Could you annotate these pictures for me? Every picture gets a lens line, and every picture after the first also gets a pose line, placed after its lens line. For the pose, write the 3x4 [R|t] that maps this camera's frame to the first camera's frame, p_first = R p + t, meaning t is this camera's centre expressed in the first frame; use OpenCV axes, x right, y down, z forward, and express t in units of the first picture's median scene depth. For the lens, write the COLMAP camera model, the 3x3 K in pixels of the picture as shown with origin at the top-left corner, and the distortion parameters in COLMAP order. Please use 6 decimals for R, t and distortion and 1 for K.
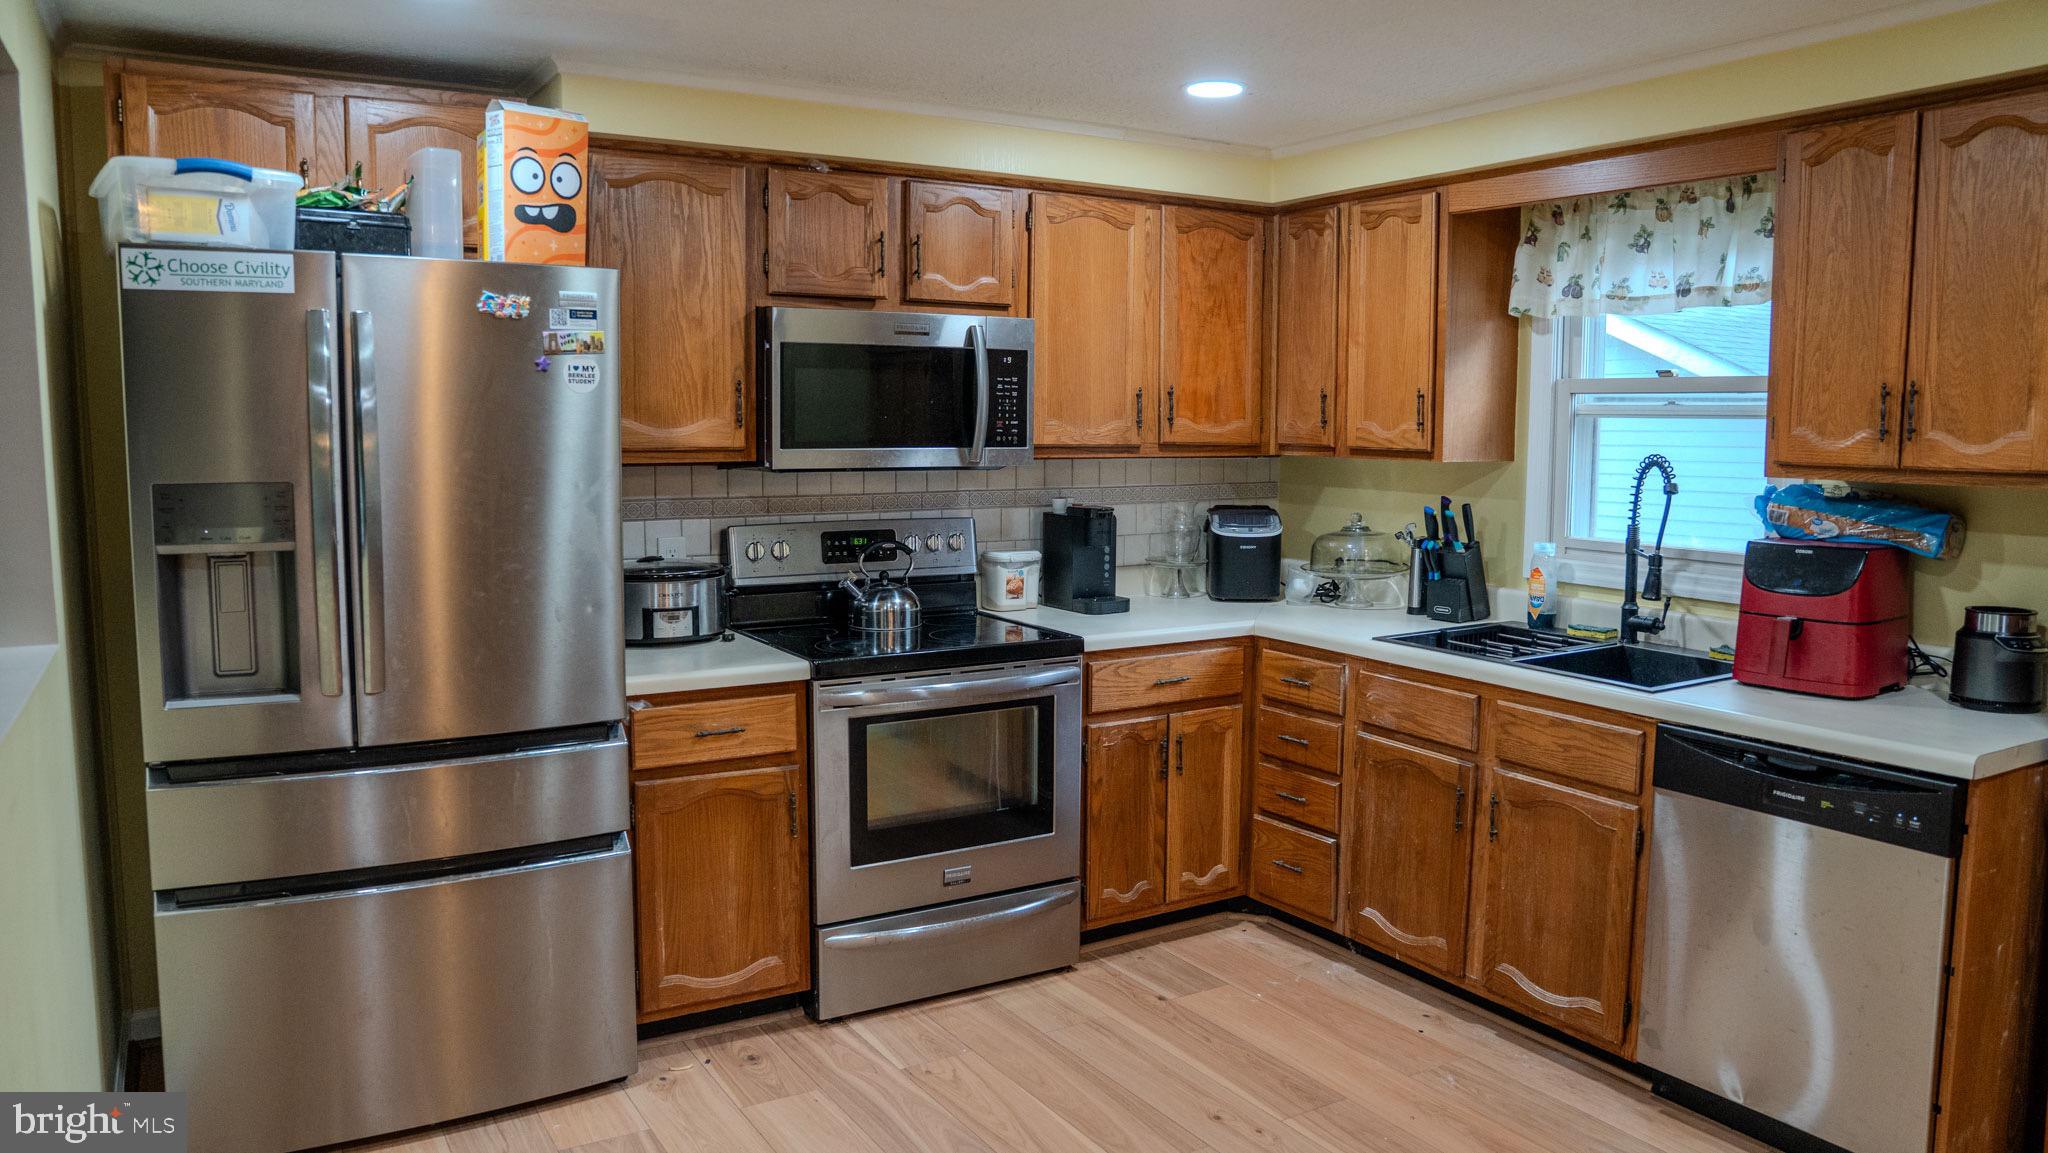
lens RADIAL K [[1417.2, 0, 1024.0], [0, 1417.2, 576.5], [0, 0, 1]] dist [-0.131652, 0.103362]
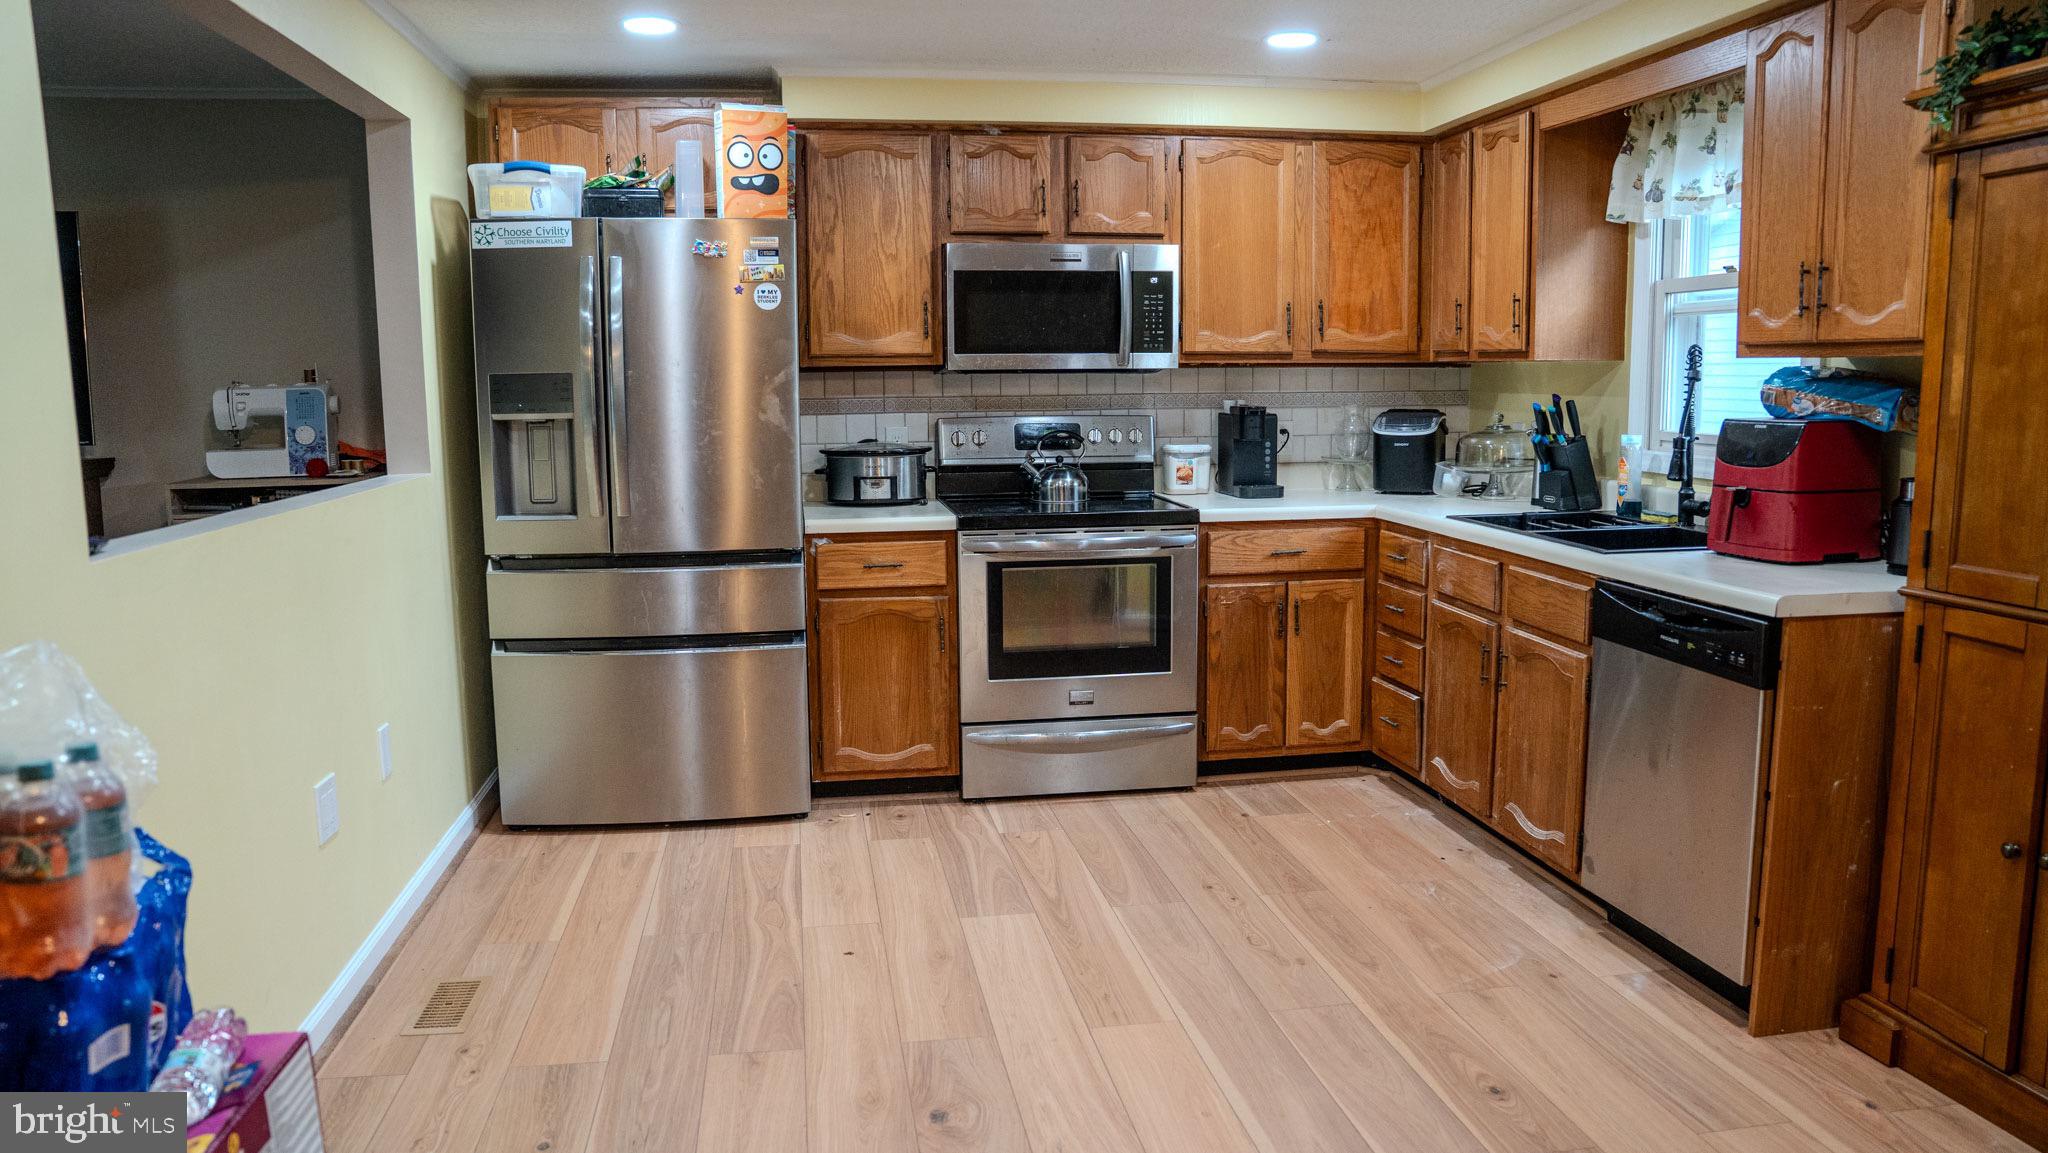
lens RADIAL K [[1417.2, 0, 1024.0], [0, 1417.2, 576.5], [0, 0, 1]] dist [-0.131652, 0.103362]
pose [[0.926488, 0.038698, -0.374329, 0.366538], [-0.026855, 0.998962, 0.036805, 0.061529], [0.375365, -0.024047, 0.926565, -0.168996]]
